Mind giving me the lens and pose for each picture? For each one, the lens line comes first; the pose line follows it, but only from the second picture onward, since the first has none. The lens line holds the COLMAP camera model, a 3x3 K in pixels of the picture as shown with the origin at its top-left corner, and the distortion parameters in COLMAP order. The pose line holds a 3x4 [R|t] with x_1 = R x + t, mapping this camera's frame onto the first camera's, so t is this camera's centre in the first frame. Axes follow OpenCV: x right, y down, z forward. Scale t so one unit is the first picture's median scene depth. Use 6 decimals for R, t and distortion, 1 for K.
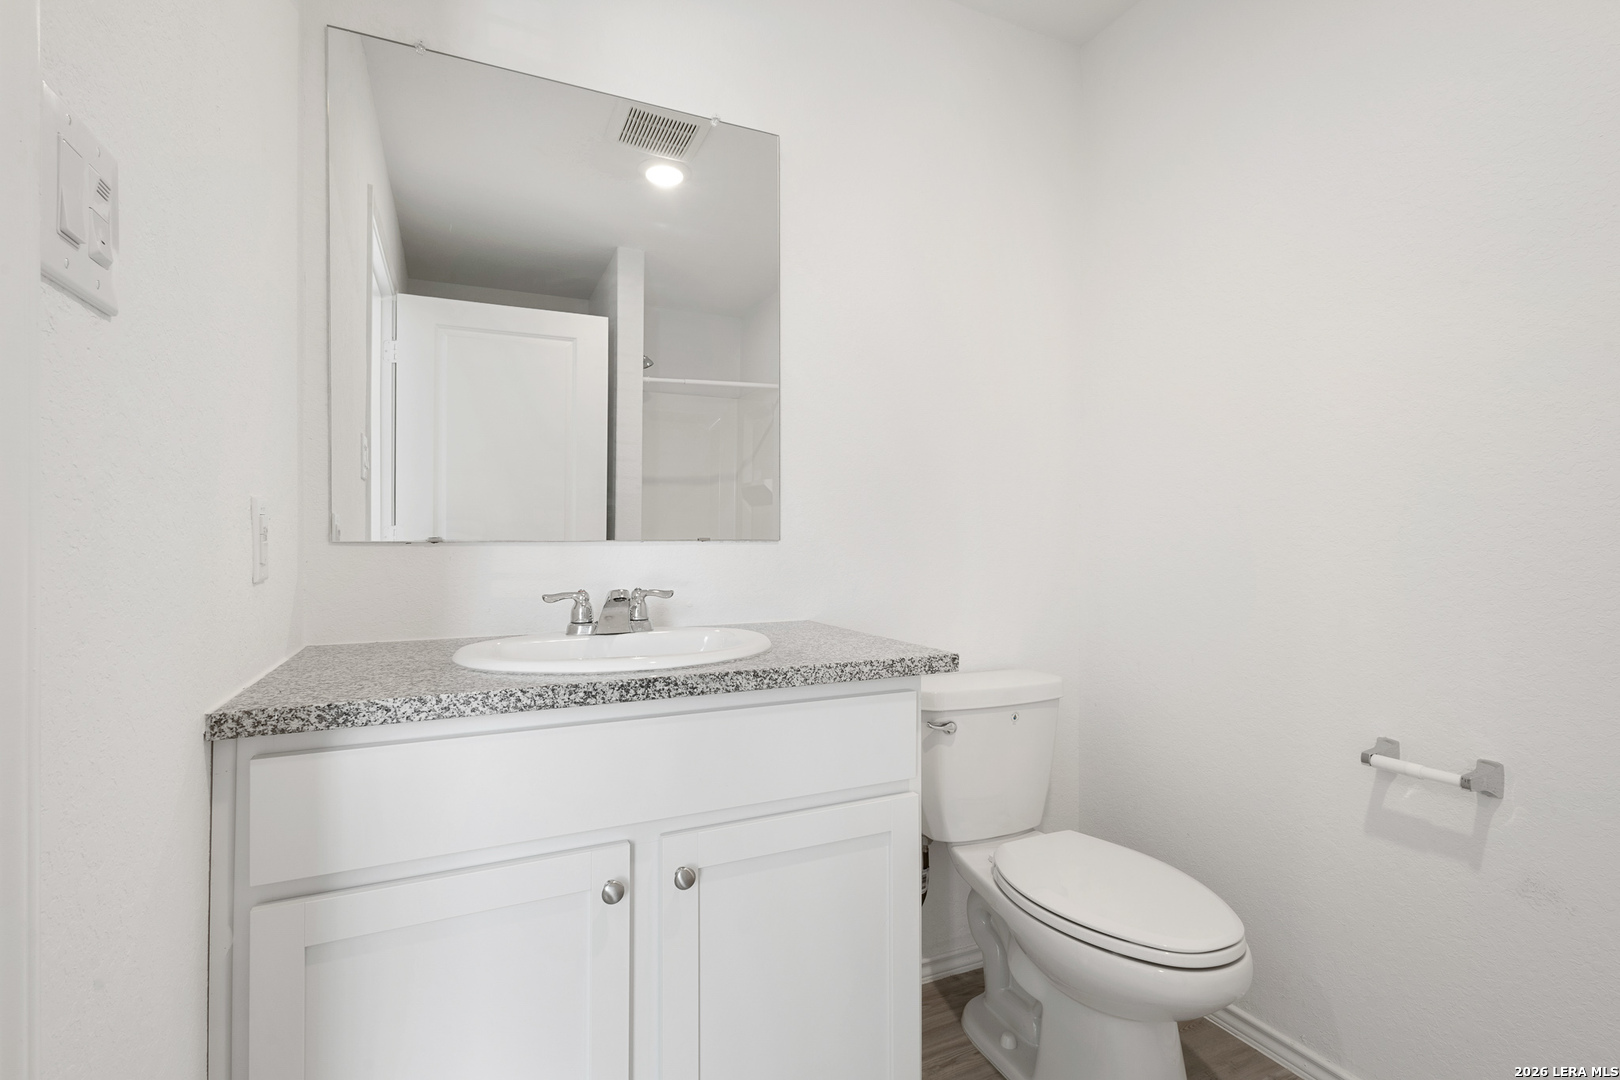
lens RADIAL K [[761.7, 0, 809.7], [0, 761.7, 535.8], [0, 0, 1]] dist [0.013158, -0.003240]
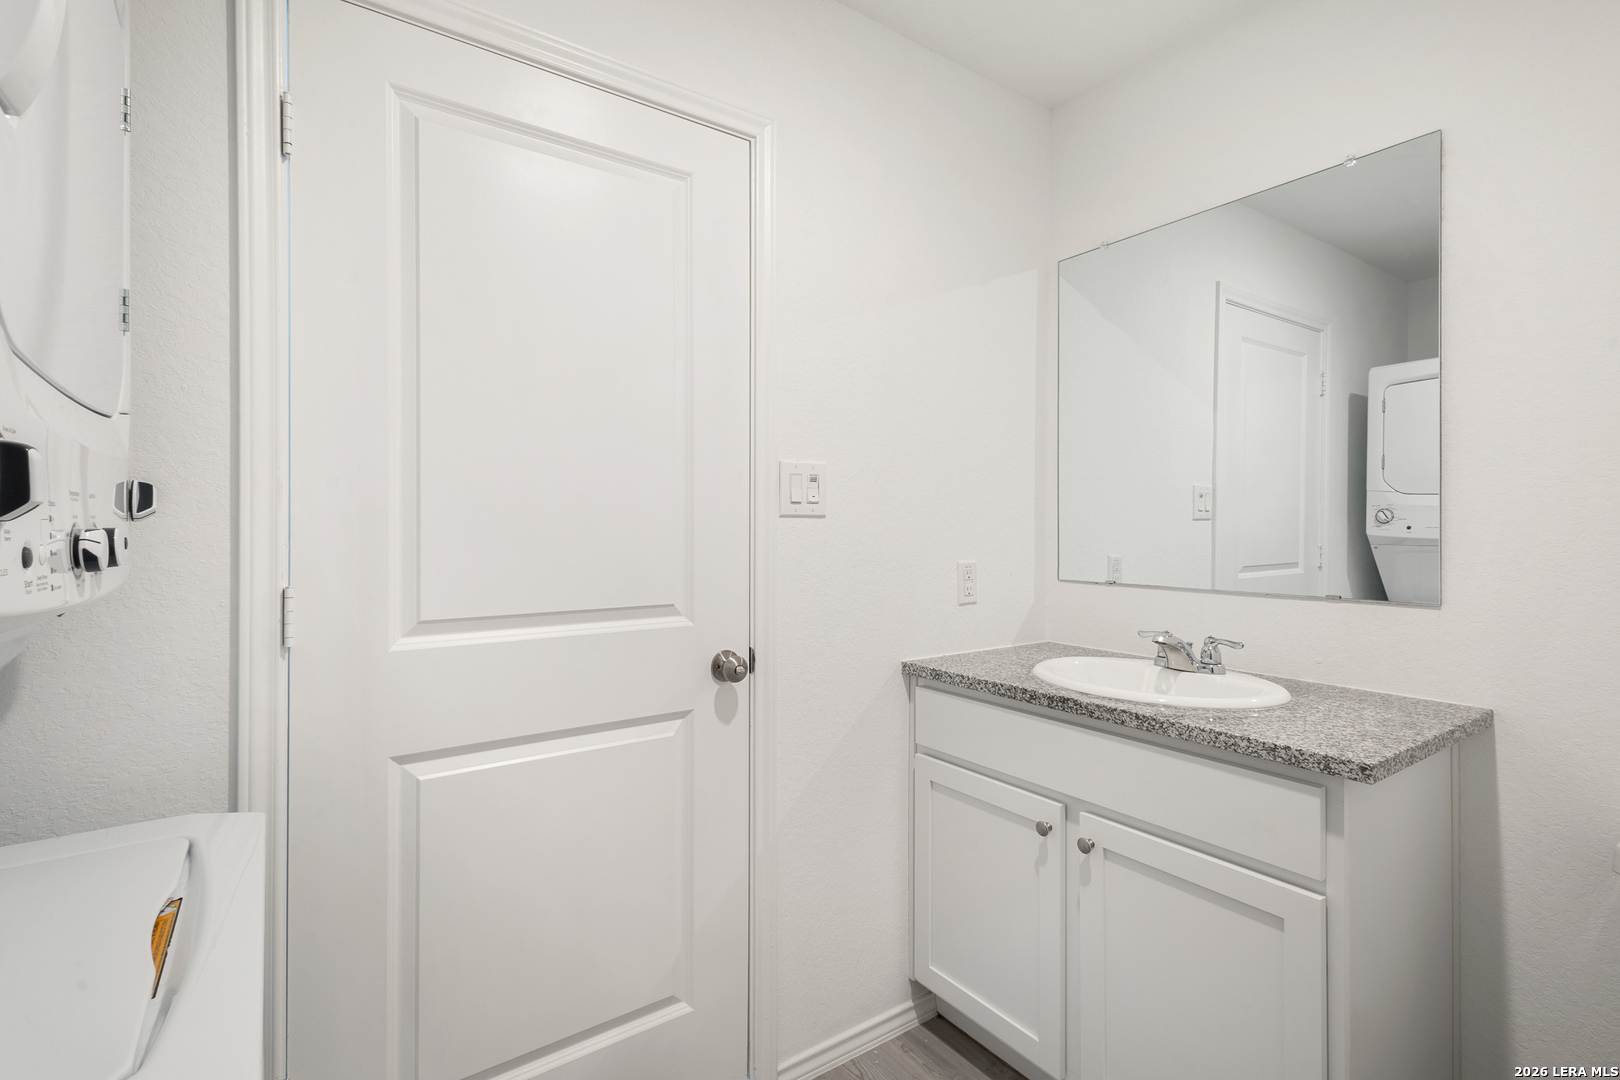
lens RADIAL K [[761.7, 0, 813.3], [0, 761.7, 530.4], [0, 0, 1]] dist [0.013158, -0.003240]
pose [[0.167404, 0.008385, -0.985853, 0.990798], [0.004264, 0.999948, 0.009228, -0.129053], [0.985879, -0.005749, 0.167359, 0.237004]]
